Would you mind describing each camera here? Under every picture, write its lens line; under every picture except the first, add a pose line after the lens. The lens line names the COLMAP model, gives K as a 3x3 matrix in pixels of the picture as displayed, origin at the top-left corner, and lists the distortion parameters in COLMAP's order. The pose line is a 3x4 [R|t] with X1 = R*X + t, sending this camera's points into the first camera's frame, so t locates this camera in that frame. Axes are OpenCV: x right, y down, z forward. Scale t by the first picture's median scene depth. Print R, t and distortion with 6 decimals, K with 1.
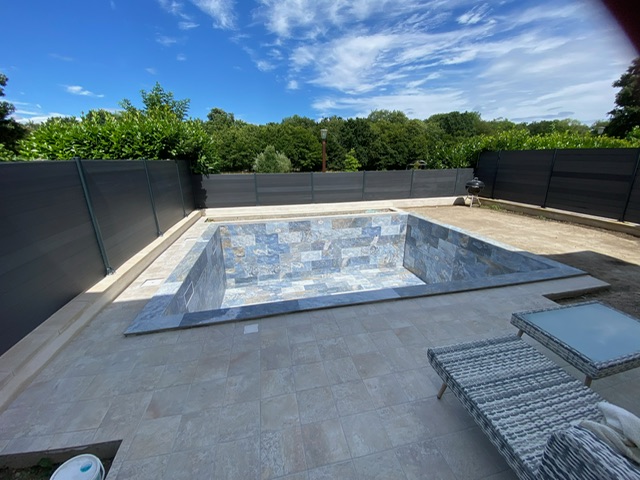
lens RADIAL K [[255.5, 0, 322.2], [0, 255.5, 241.9], [0, 0, 1]] dist [0.025629, -0.022993]
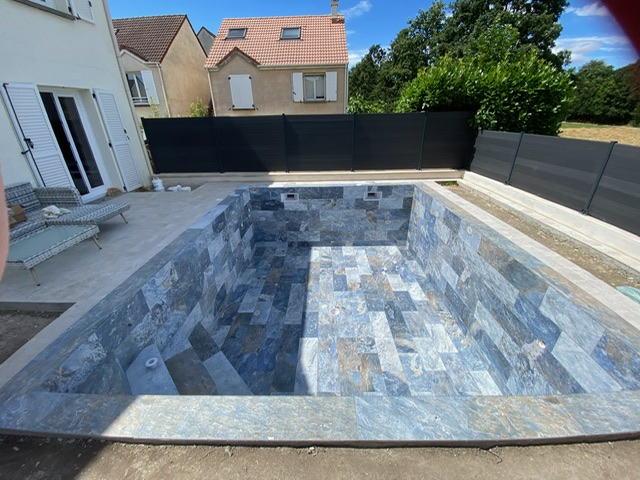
lens RADIAL K [[257.3, 0, 319.5], [0, 257.3, 238.6], [0, 0, 1]] dist [0.040736, -0.035475]
pose [[-0.235238, 0.425300, -0.873947, 0.546989], [-0.276491, 0.832746, 0.479673, -0.232580], [0.931781, 0.354476, -0.078302, 0.717210]]
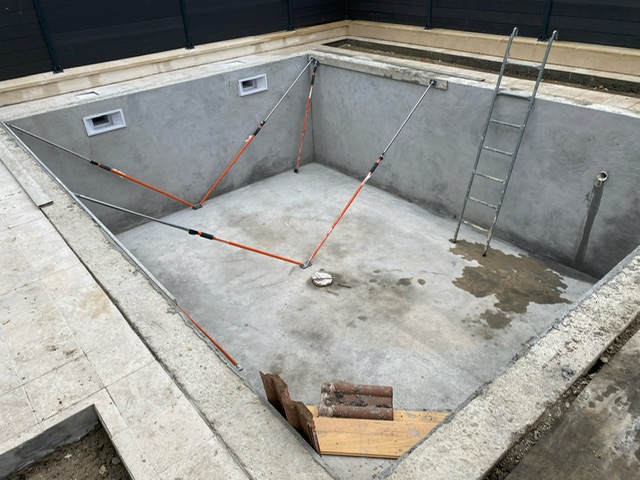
lens RADIAL K [[489.2, 0, 316.0], [0, 489.2, 241.5], [0, 0, 1]] dist [0.015367, -0.009343]
pose [[0.455964, 0.458554, -0.762775, 0.568279], [-0.224512, 0.888597, 0.399987, -0.115567], [0.861215, -0.011128, 0.508119, 0.395985]]
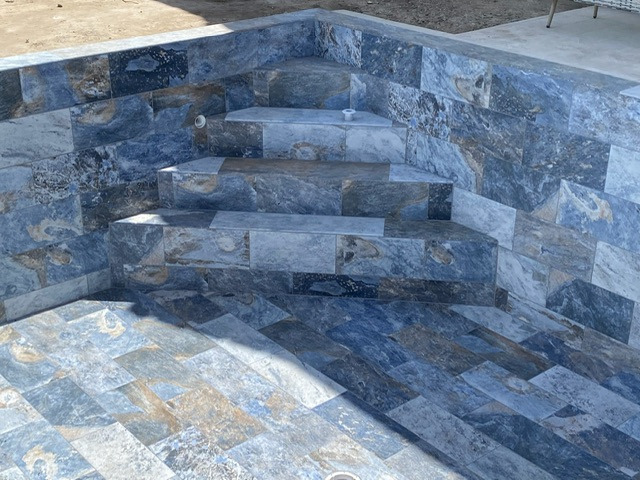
lens RADIAL K [[953.8, 0, 304.4], [0, 953.8, 240.7], [0, 0, 1]] dist [0.100407, -0.132757]
pose [[-0.448042, -0.362875, 0.817055, -0.409861], [0.277087, 0.812552, 0.512819, -0.268828], [-0.849989, 0.456160, -0.263510, 0.885993]]
